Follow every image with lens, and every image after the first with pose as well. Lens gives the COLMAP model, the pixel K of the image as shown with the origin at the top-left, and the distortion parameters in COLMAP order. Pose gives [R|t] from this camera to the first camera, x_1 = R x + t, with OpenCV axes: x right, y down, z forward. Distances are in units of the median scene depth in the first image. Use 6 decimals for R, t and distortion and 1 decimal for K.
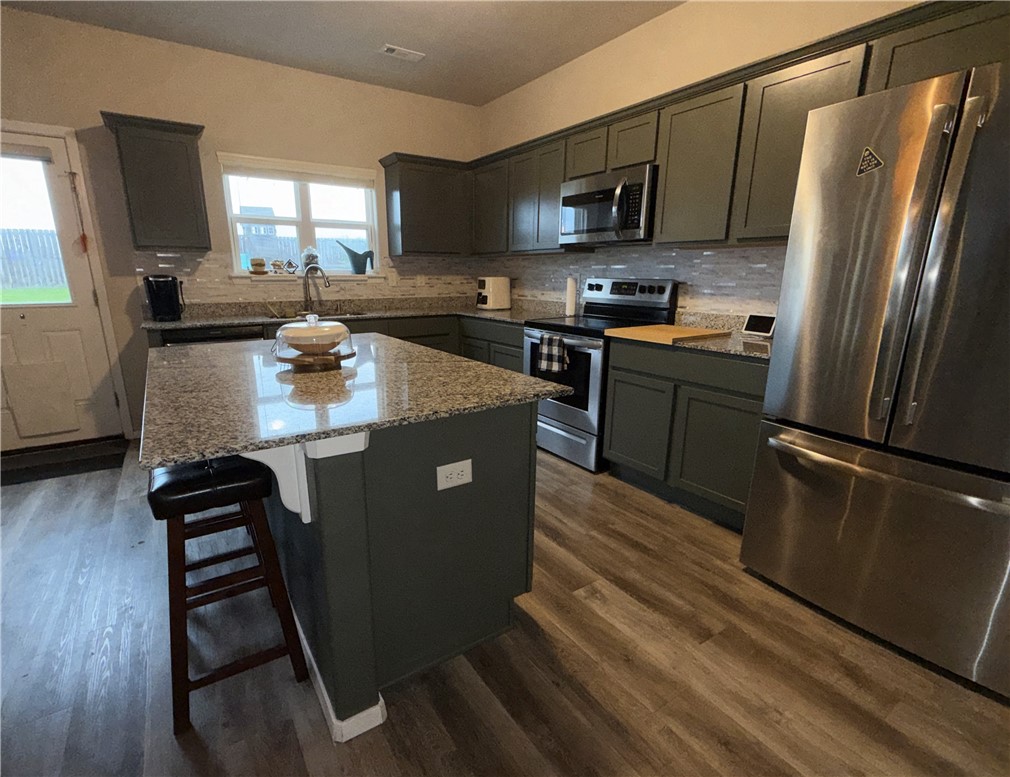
lens RADIAL K [[479.2, 0, 459.7], [0, 479.2, 387.6], [0, 0, 1]] dist [-0.001510, -0.000079]
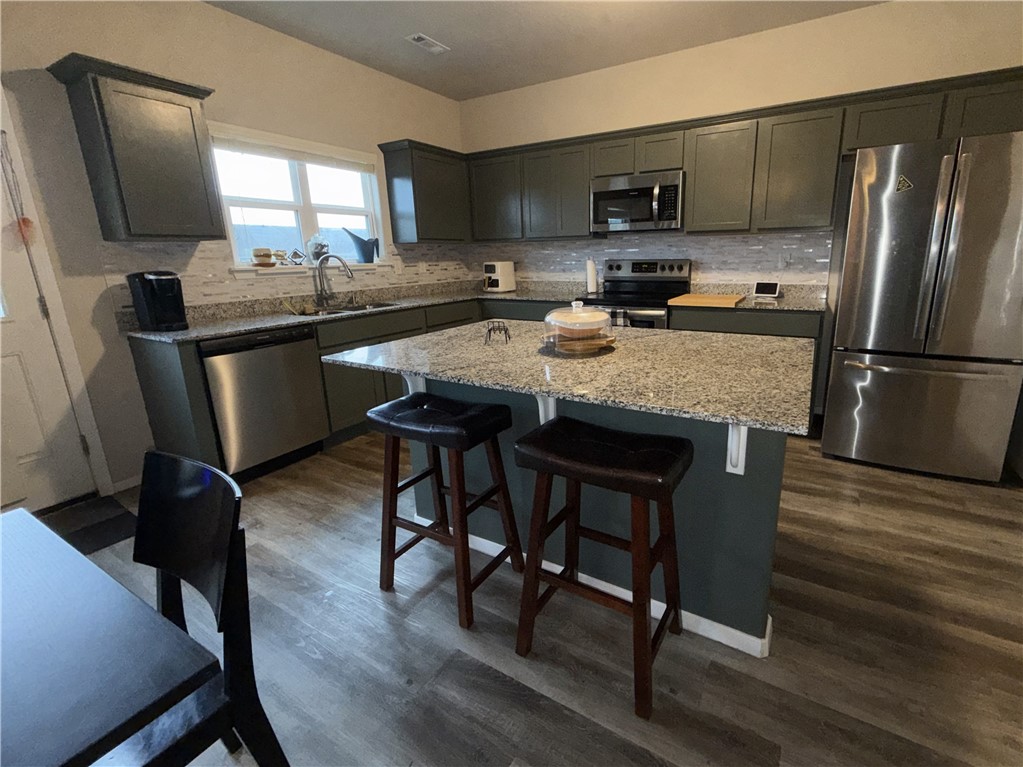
lens RADIAL K [[466.0, 0, 512.9], [0, 466.0, 352.6], [0, 0, 1]] dist [-0.000551, -0.000203]
pose [[0.885311, -0.117741, 0.449846, -0.420501], [0.131711, 0.991288, 0.000245, -0.027503], [-0.445956, 0.059032, 0.893106, 0.074108]]
